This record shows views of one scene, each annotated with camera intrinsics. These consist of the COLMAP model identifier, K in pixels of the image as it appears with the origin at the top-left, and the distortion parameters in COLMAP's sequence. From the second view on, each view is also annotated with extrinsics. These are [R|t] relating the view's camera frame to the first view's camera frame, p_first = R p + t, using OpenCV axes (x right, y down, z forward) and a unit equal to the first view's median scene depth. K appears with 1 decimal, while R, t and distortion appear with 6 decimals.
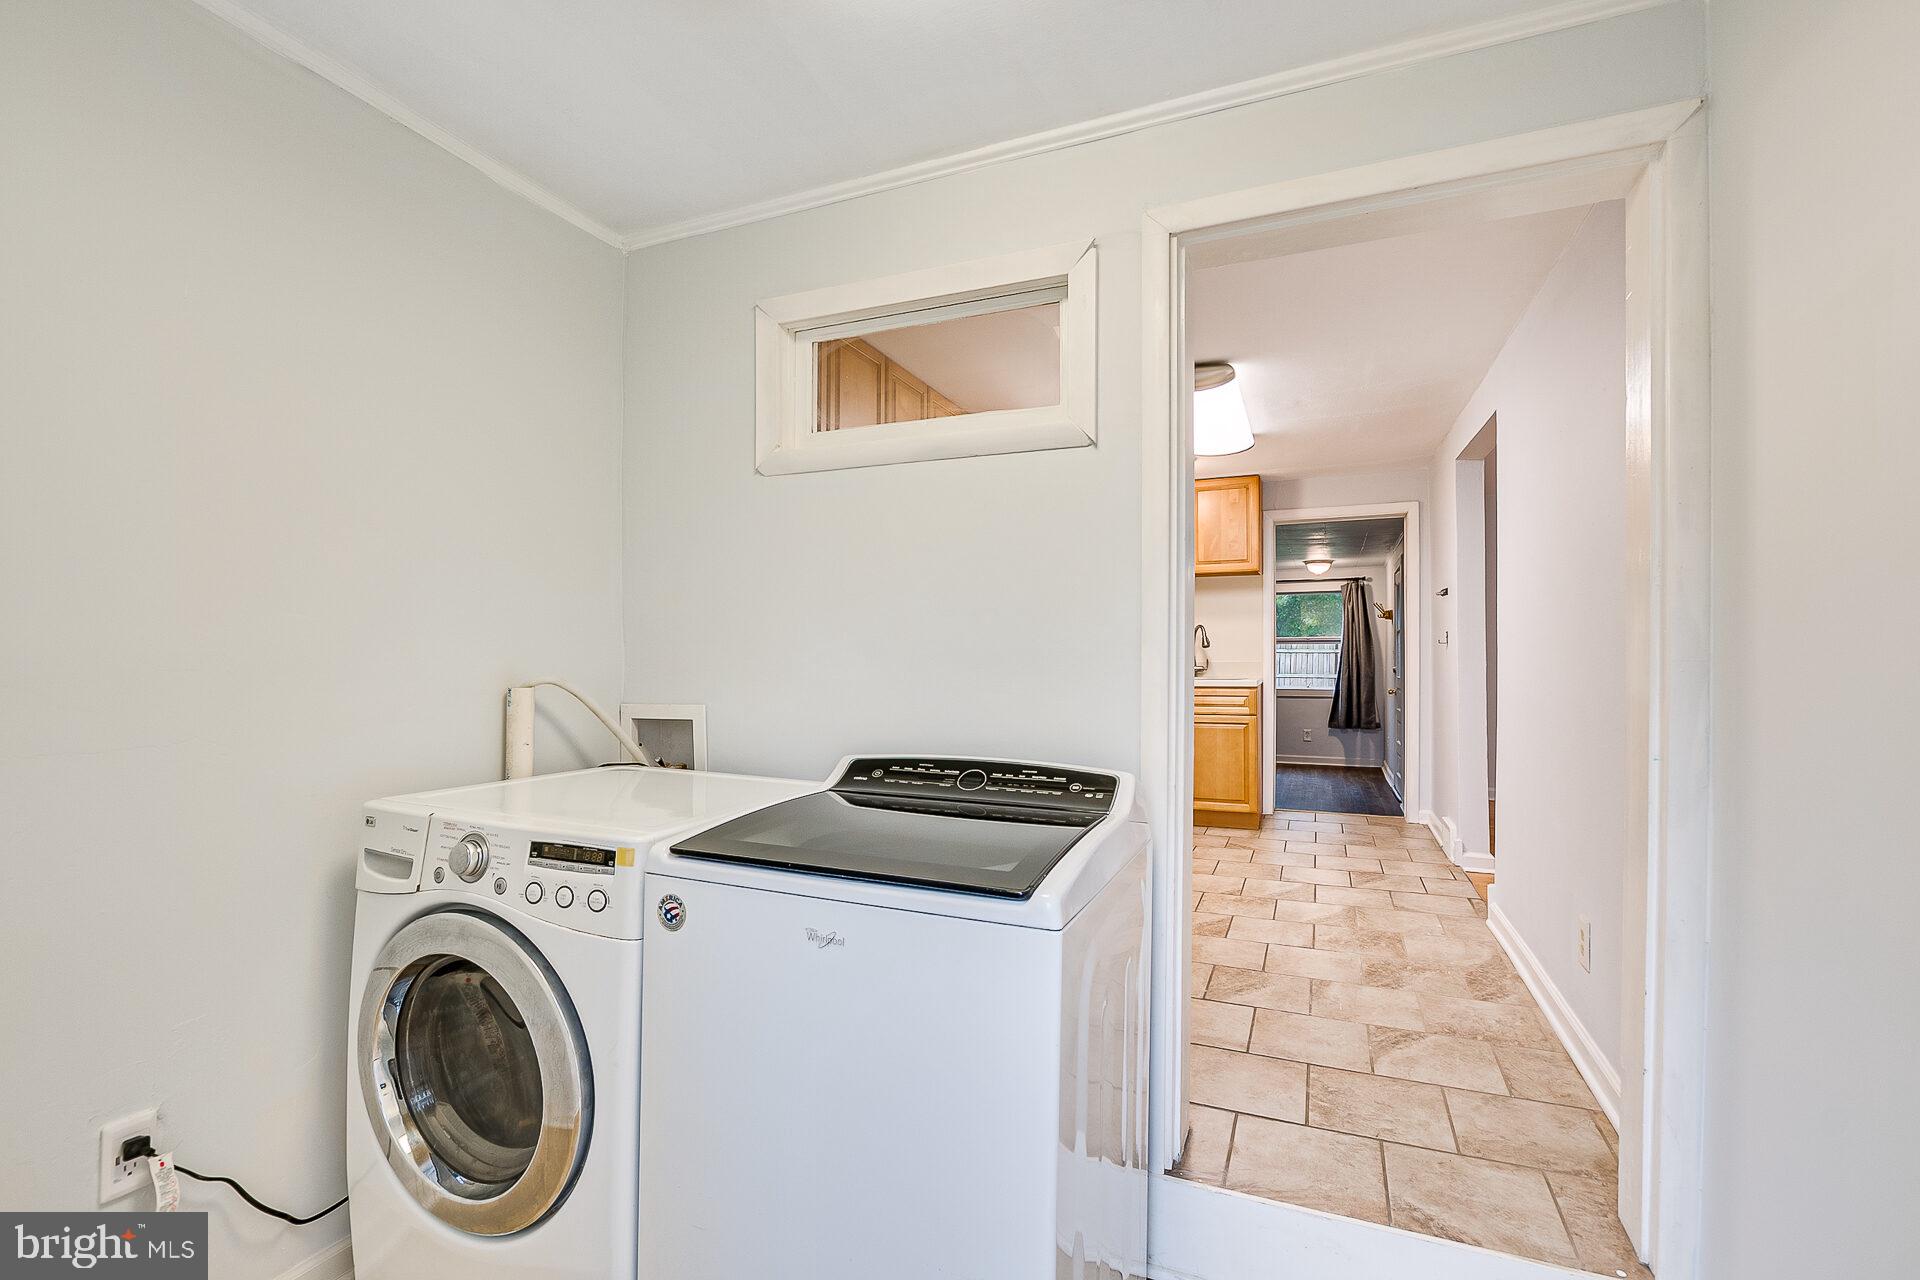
lens RADIAL K [[846.6, 0, 957.0], [0, 846.6, 651.4], [0, 0, 1]] dist [-0.021309, 0.002548]
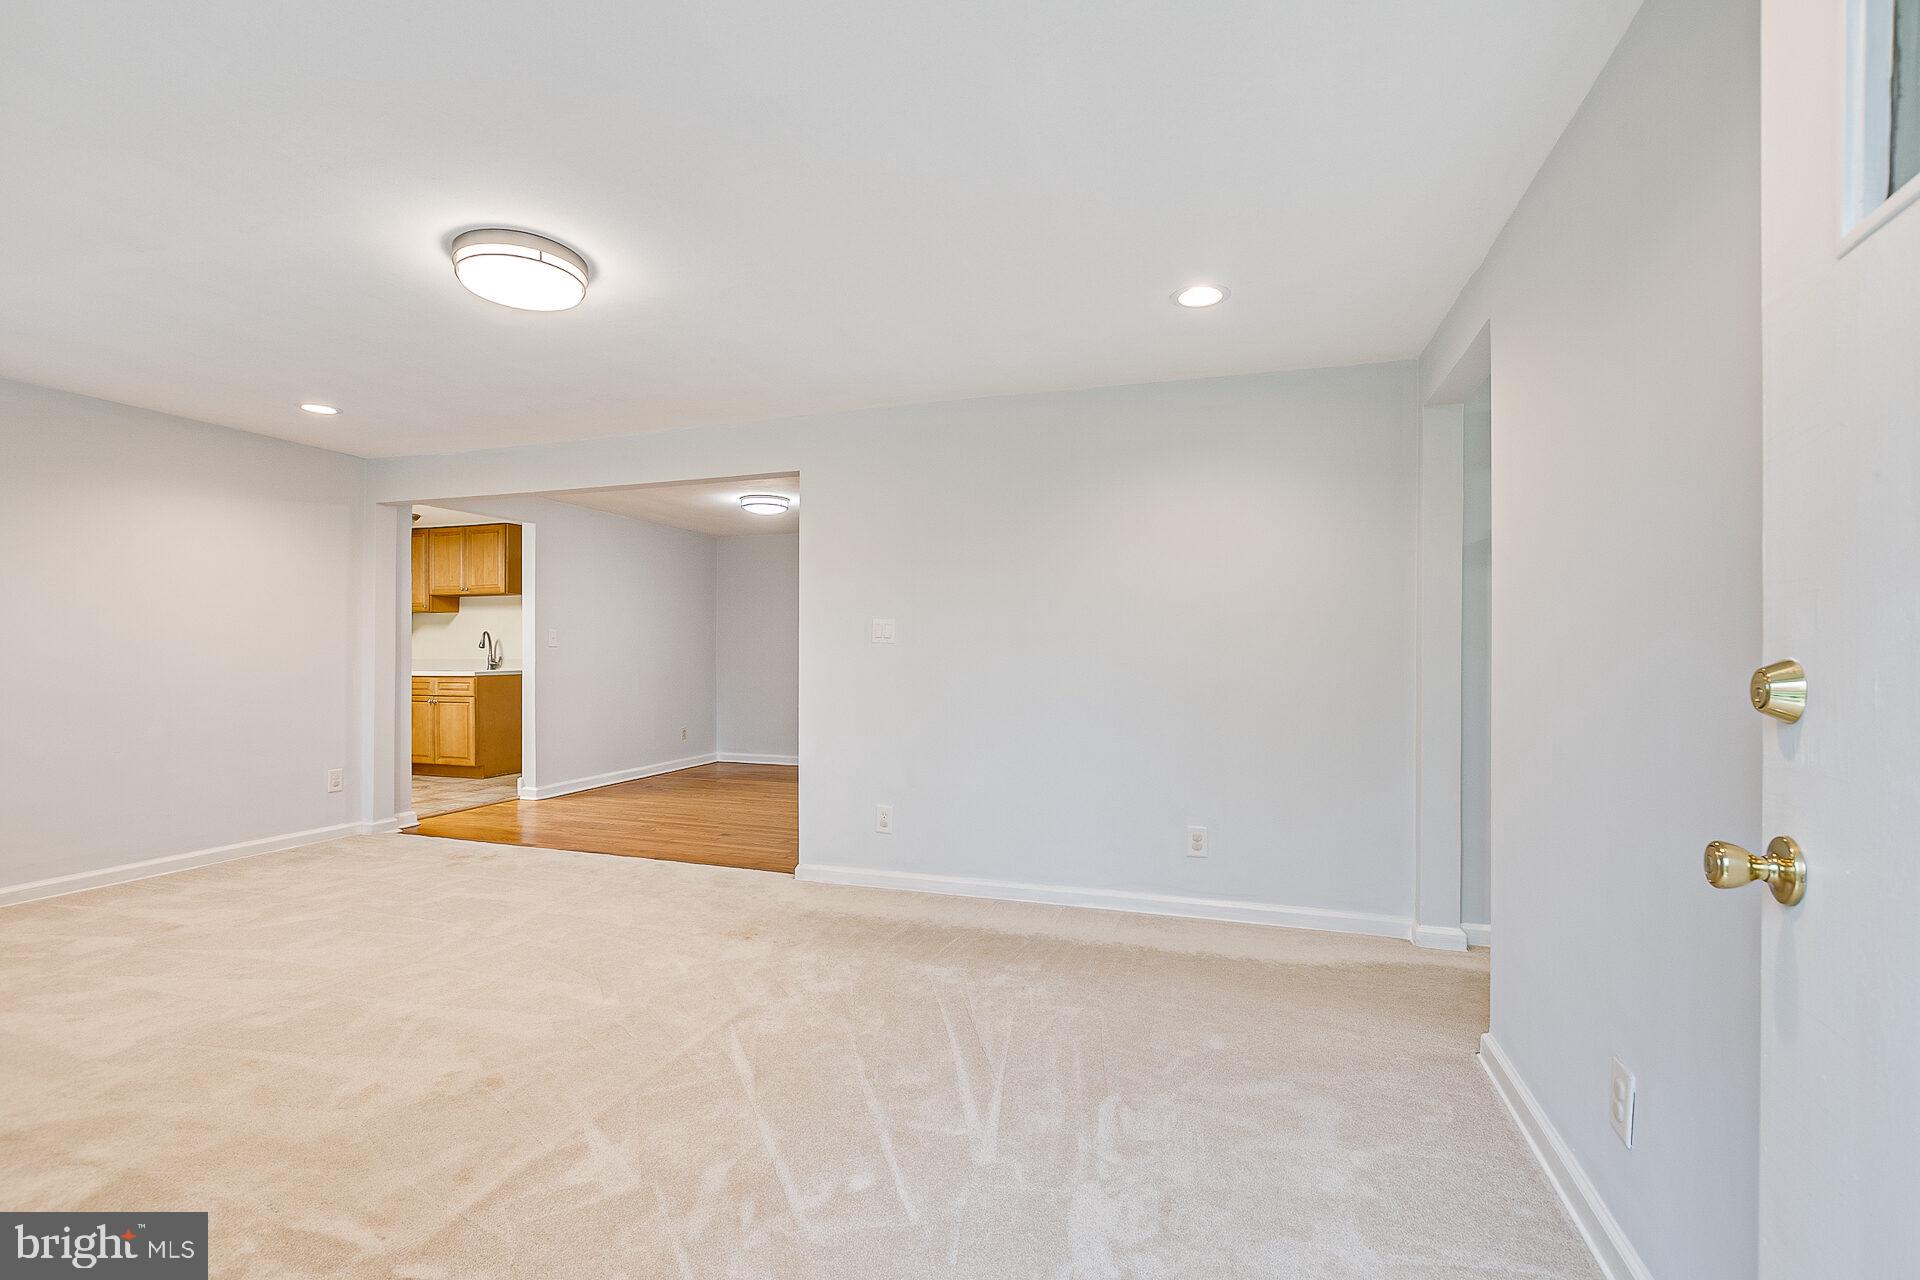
lens RADIAL K [[846.6, 0, 977.3], [0, 846.6, 636.2], [0, 0, 1]] dist [-0.021309, 0.002548]
pose [[0.995070, -0.000551, 0.099175, 0.822151], [0.001291, 0.999972, -0.007399, -0.010966], [-0.099168, 0.007490, 0.995043, -0.377240]]
